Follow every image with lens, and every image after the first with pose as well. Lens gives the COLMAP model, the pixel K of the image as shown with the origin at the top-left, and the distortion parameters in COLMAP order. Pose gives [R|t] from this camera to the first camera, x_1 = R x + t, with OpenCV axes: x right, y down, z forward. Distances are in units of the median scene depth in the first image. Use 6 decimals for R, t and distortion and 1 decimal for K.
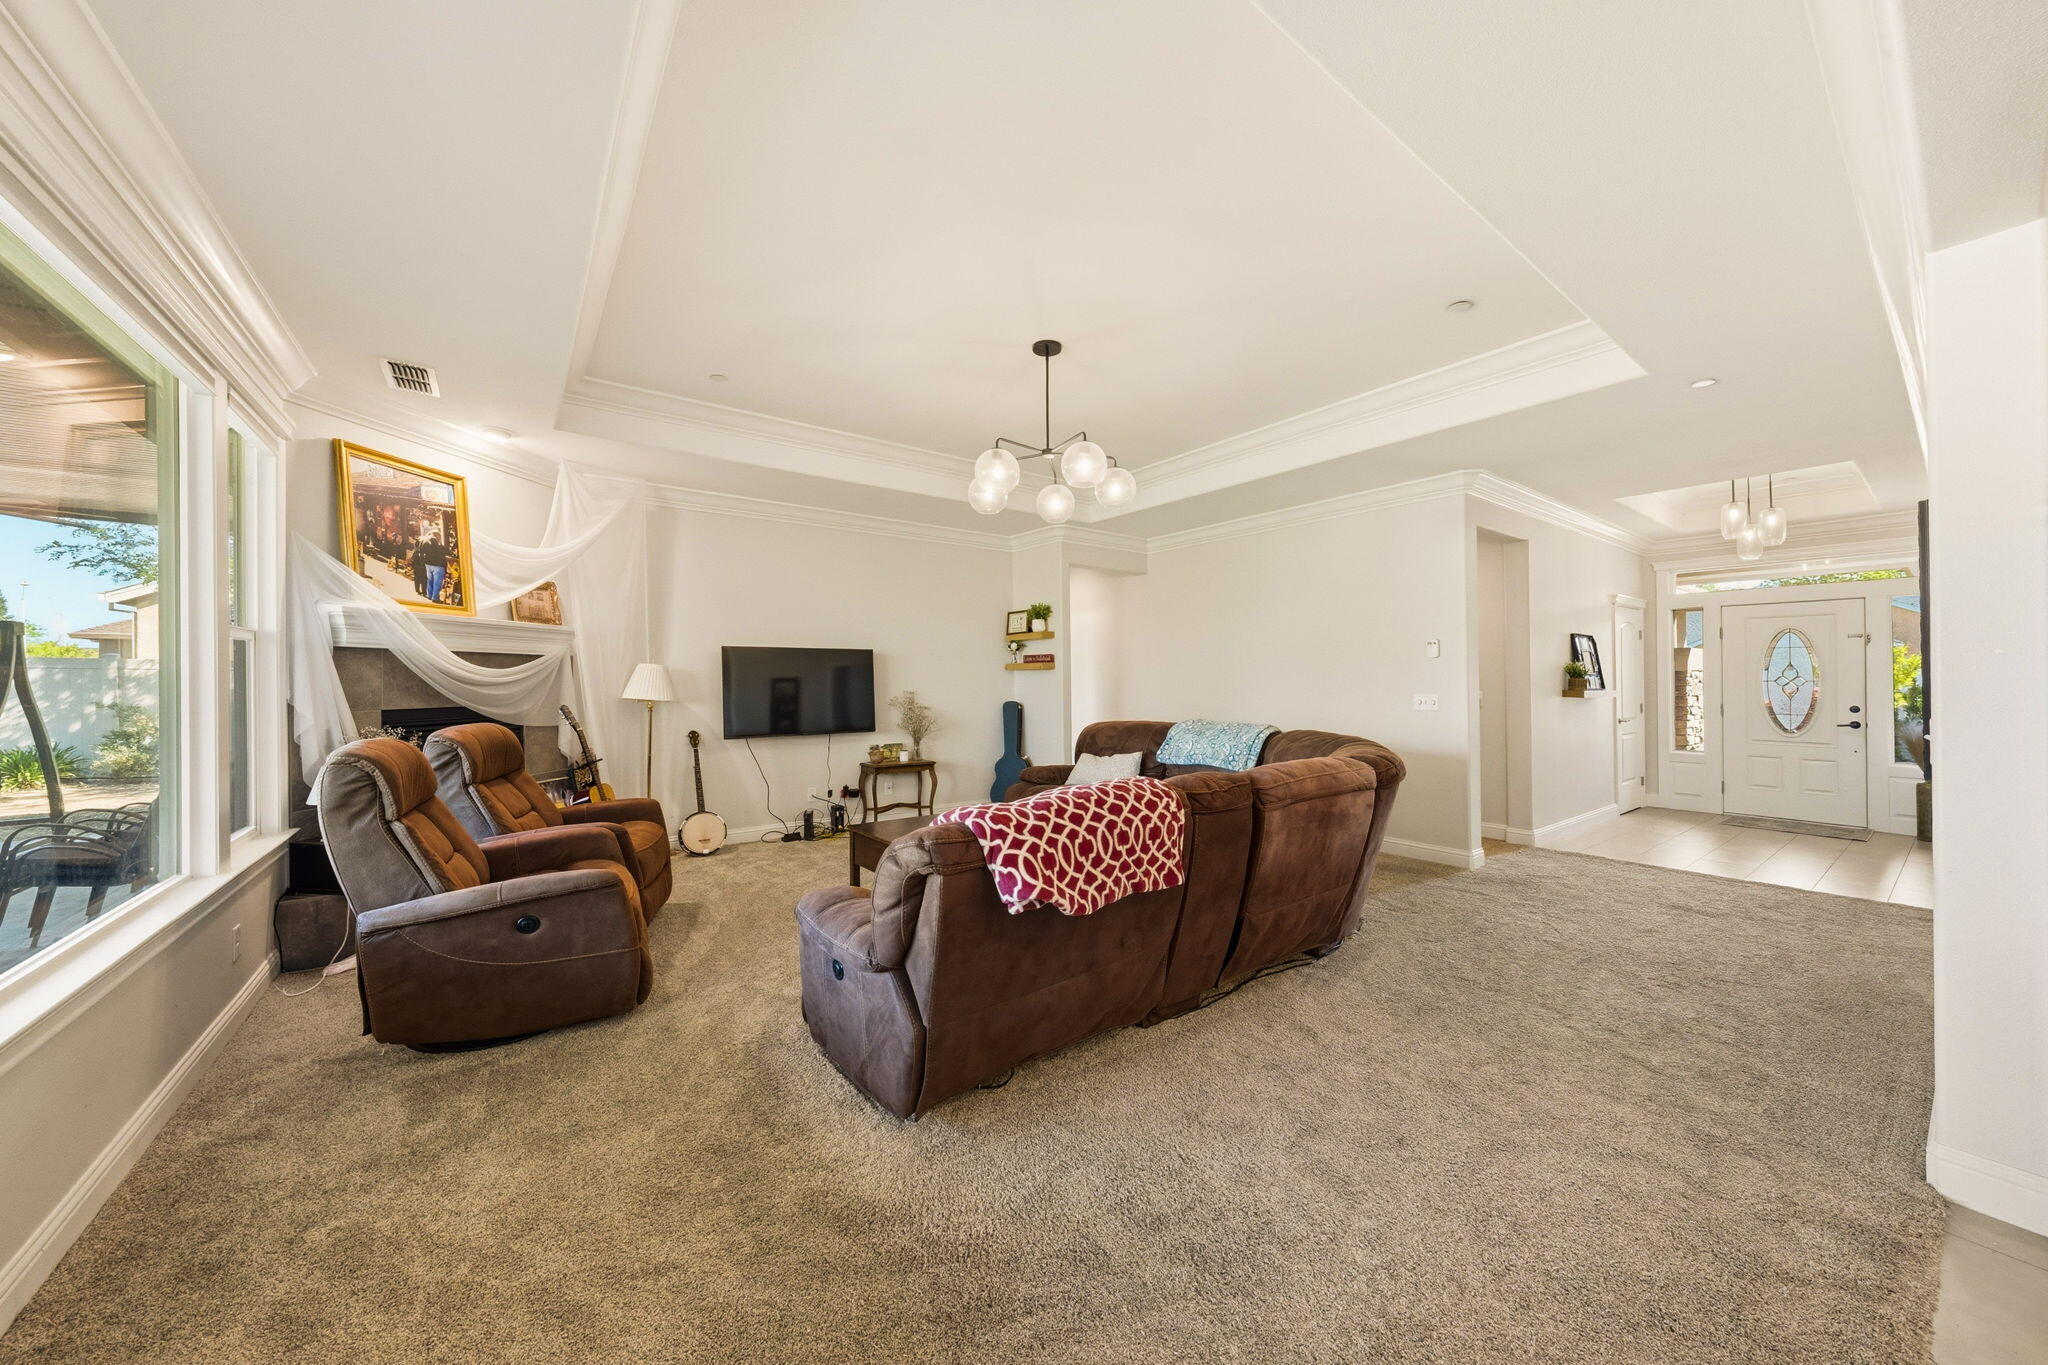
lens RADIAL K [[697.6, 0, 1024.0], [0, 697.6, 682.5], [0, 0, 1]] dist [-0.001220, -0.000052]
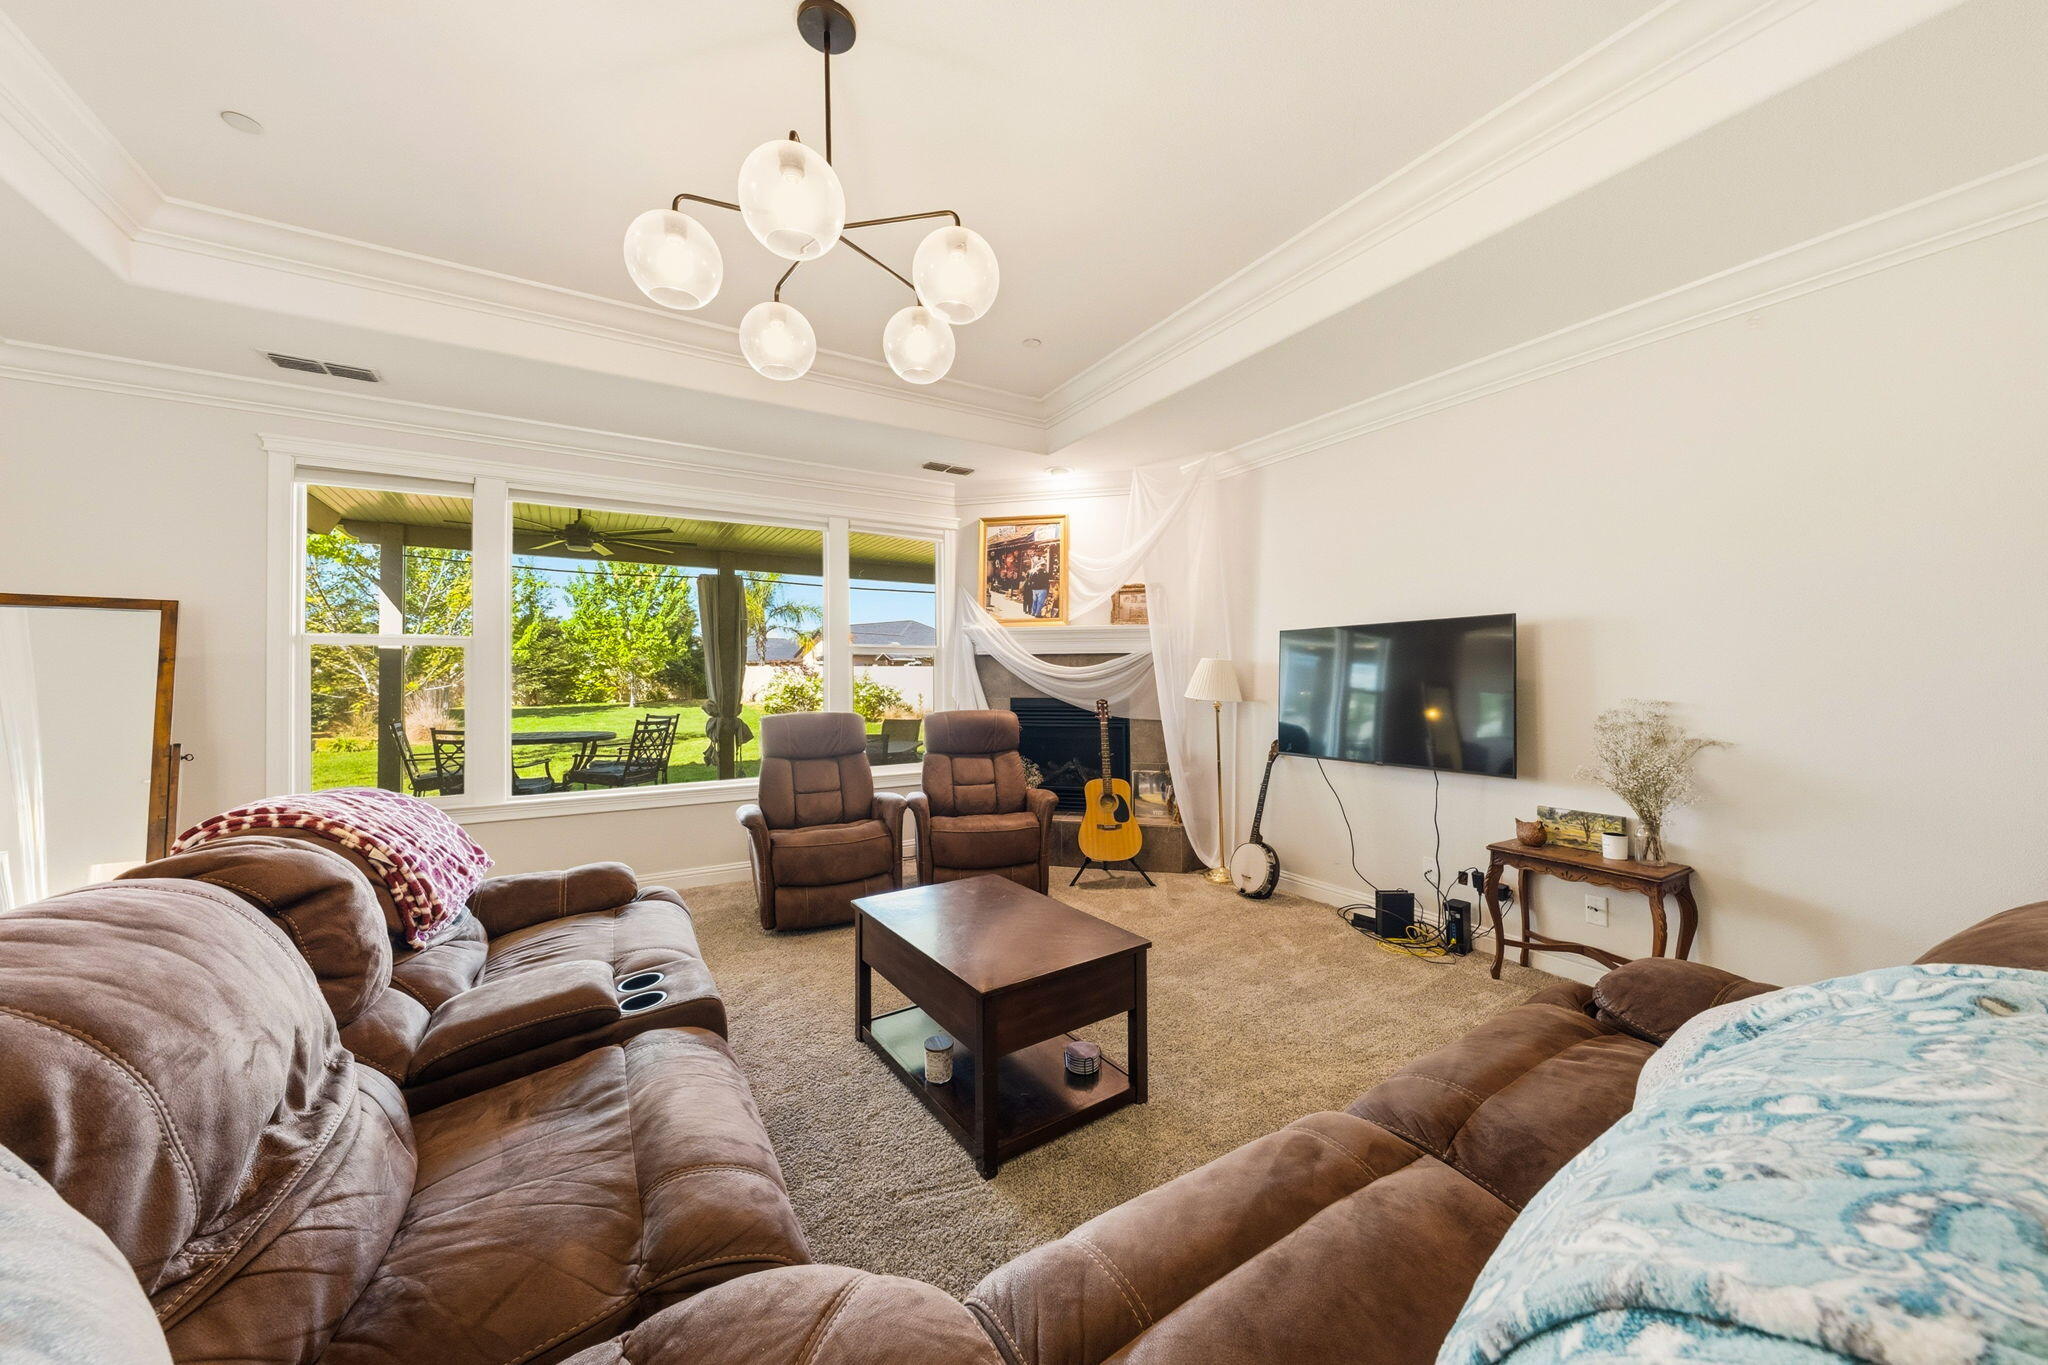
lens RADIAL K [[718.4, 0, 1039.2], [0, 718.4, 682.3], [0, 0, 1]] dist [-0.000169, -0.000009]
pose [[-0.082664, 0.004077, -0.996569, 0.495299], [-0.002514, 0.999988, 0.004299, 0.001416], [0.996574, 0.002860, -0.082652, 1.088817]]
